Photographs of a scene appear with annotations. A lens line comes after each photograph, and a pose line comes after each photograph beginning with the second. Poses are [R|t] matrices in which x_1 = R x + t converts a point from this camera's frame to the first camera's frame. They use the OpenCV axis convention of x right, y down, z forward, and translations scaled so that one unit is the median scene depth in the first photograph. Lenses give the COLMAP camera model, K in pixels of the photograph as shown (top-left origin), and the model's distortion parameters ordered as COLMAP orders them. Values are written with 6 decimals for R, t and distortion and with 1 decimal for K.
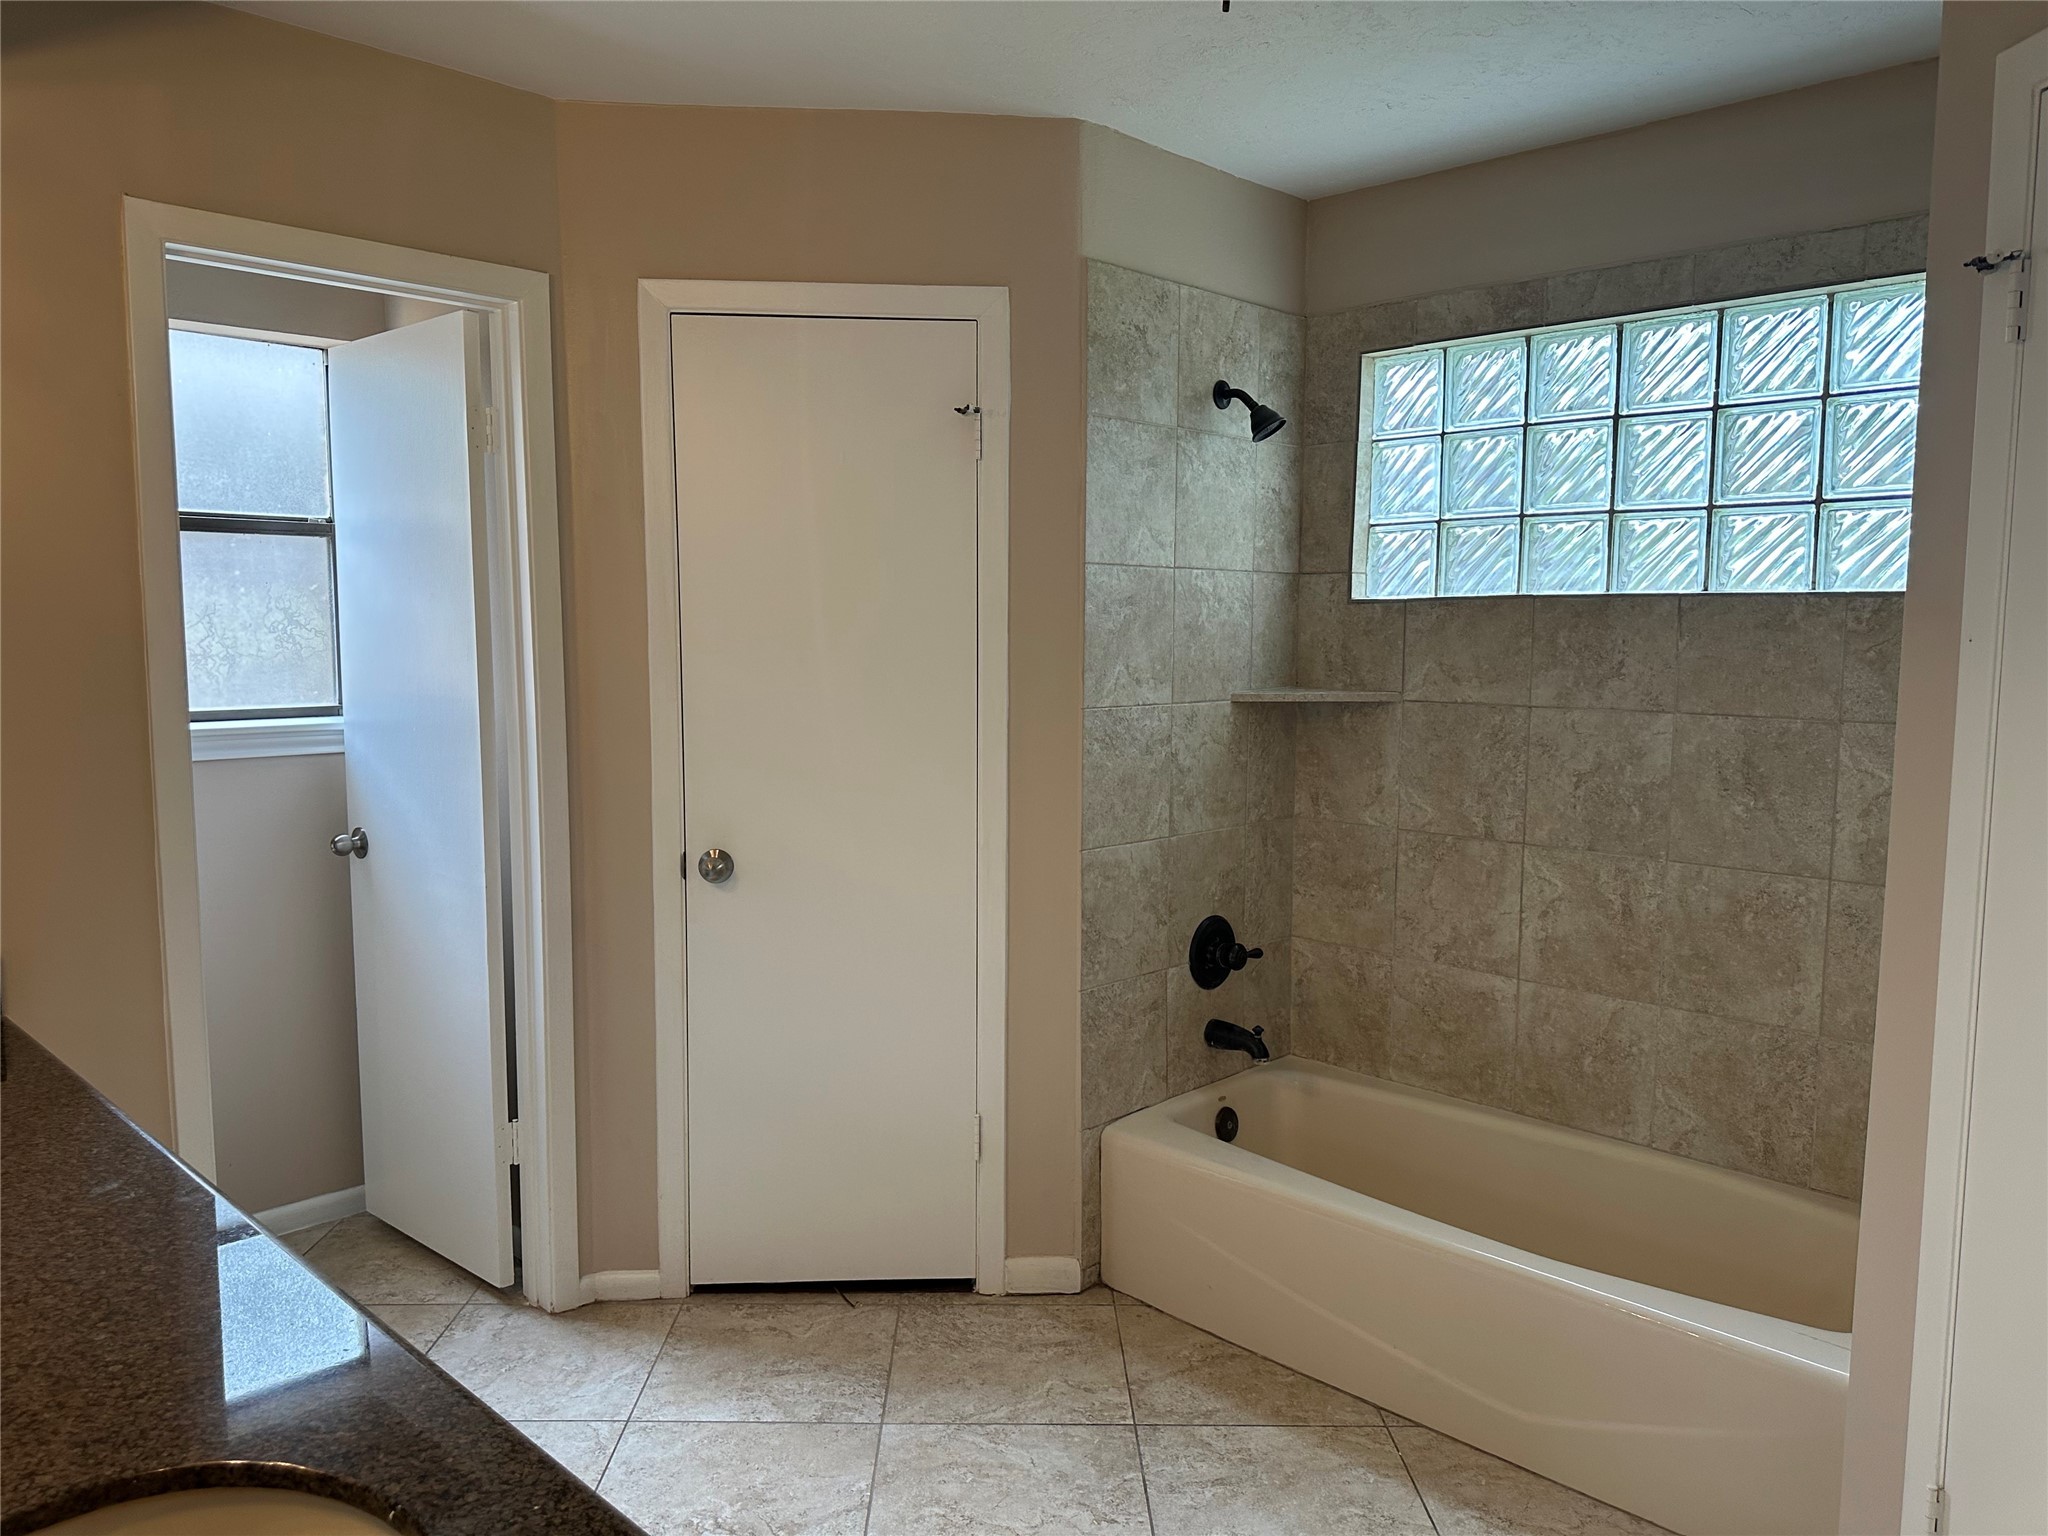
lens RADIAL K [[1463.0, 0, 1023.0], [0, 1463.0, 766.1], [0, 0, 1]] dist [0.027777, -0.025948]
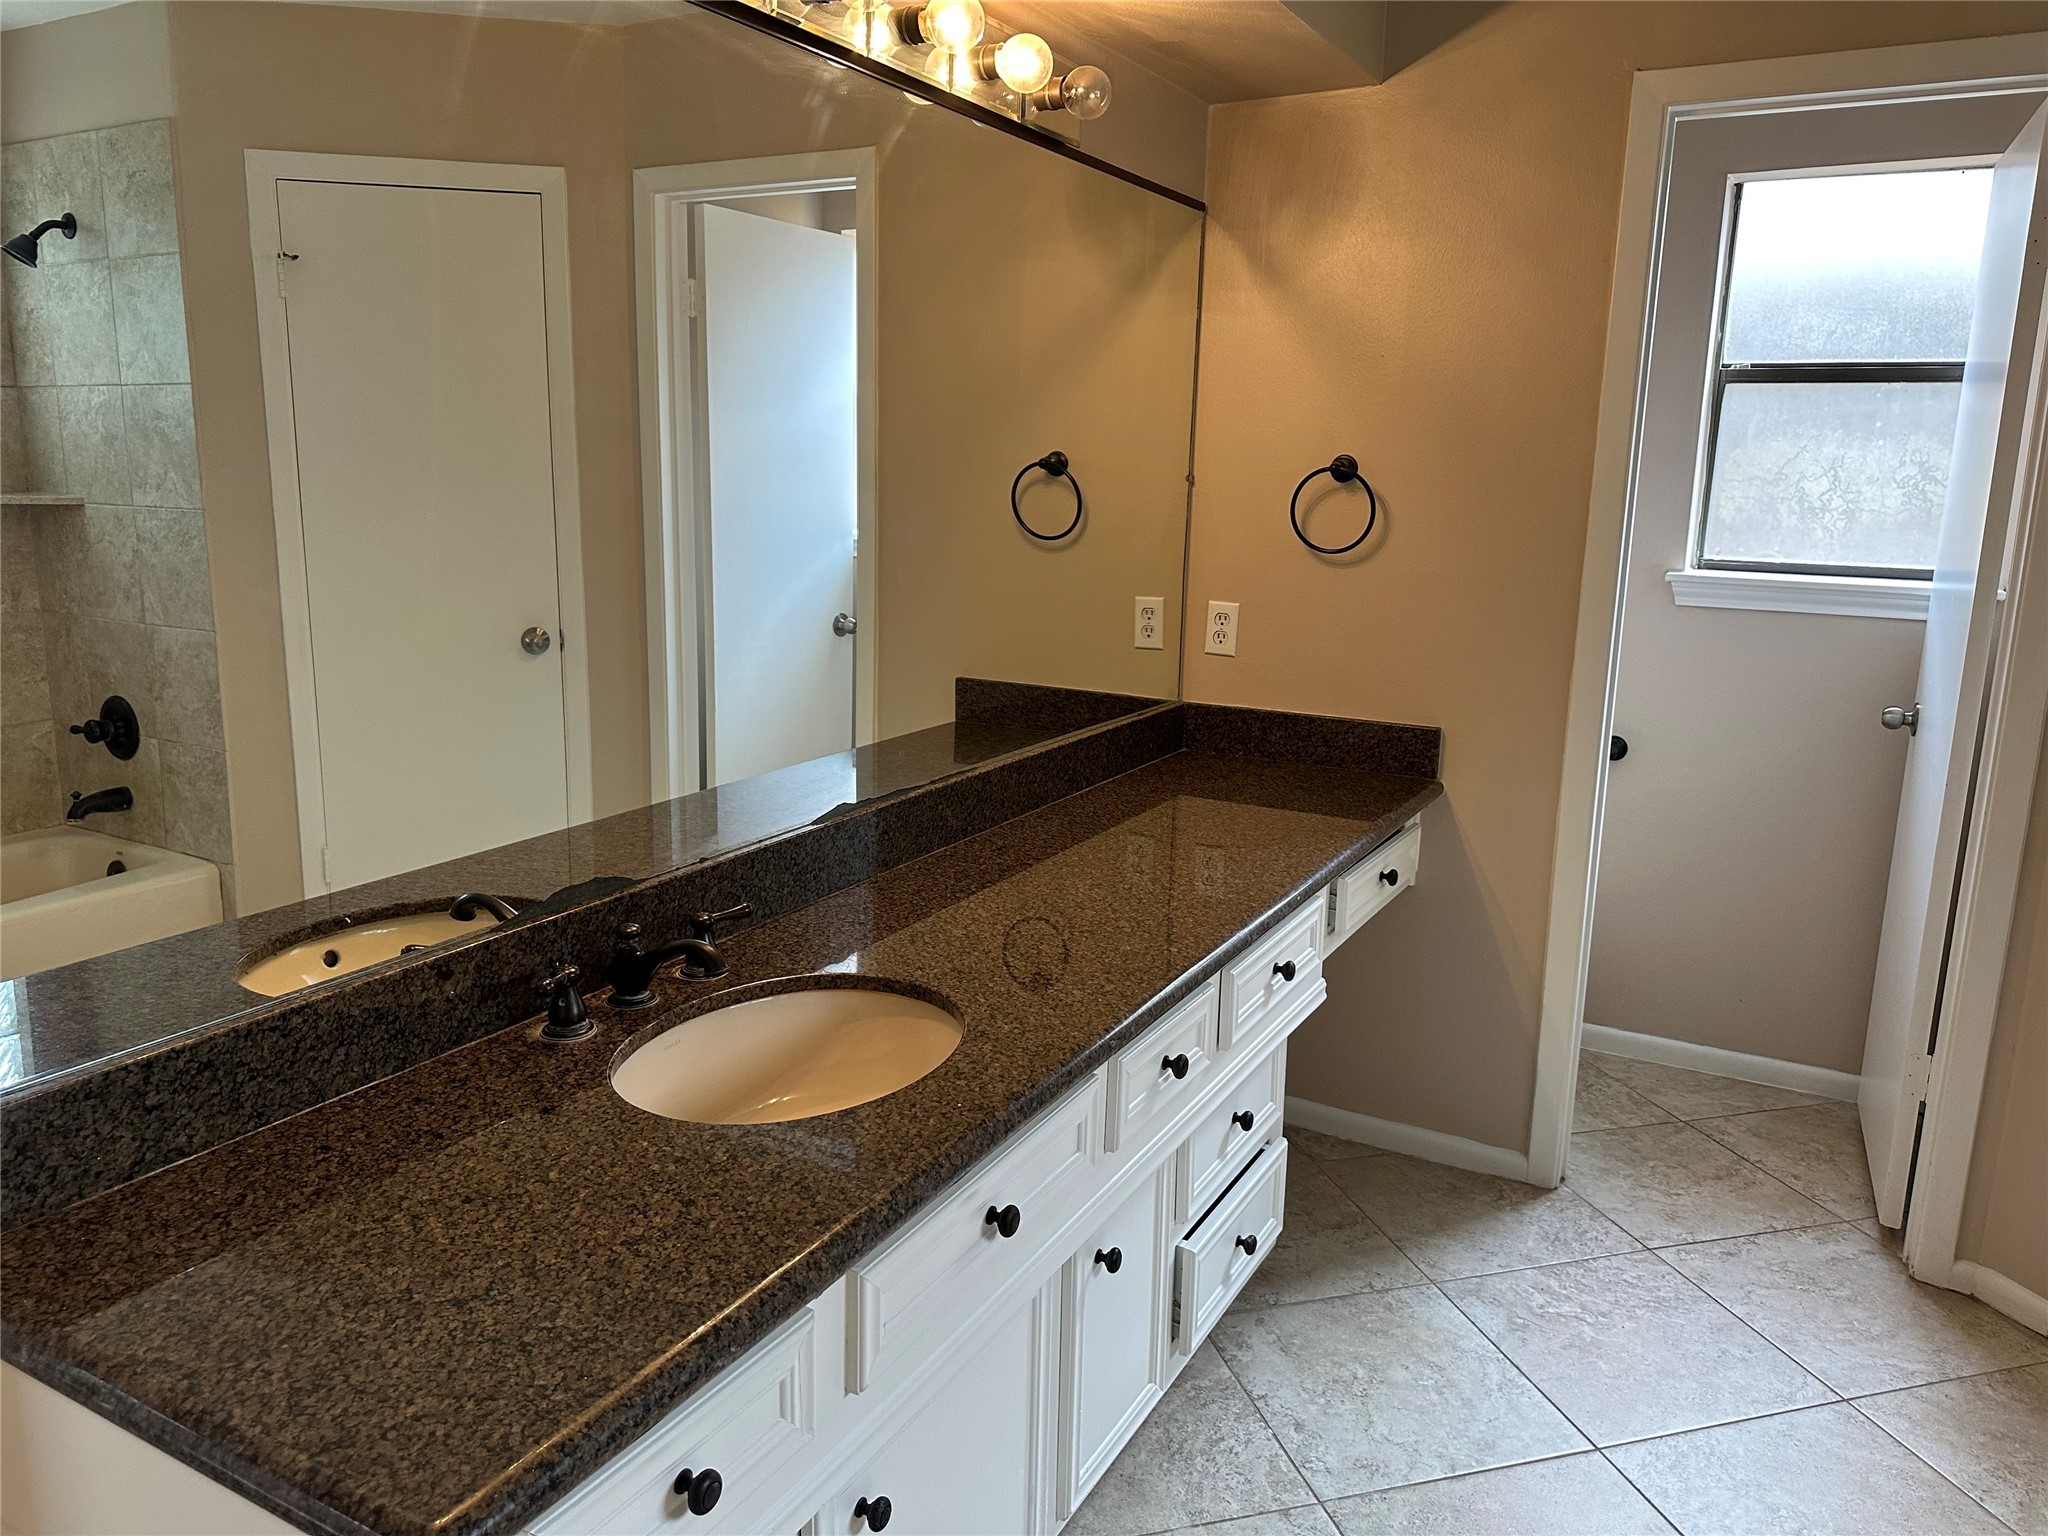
lens RADIAL K [[1463.0, 0, 1014.2], [0, 1463.0, 765.4], [0, 0, 1]] dist [0.027777, -0.025948]
pose [[0.251209, 0.197965, -0.947472, 0.310837], [-0.115502, 0.977998, 0.173719, -0.016065], [0.961017, 0.065795, 0.268547, 0.227101]]
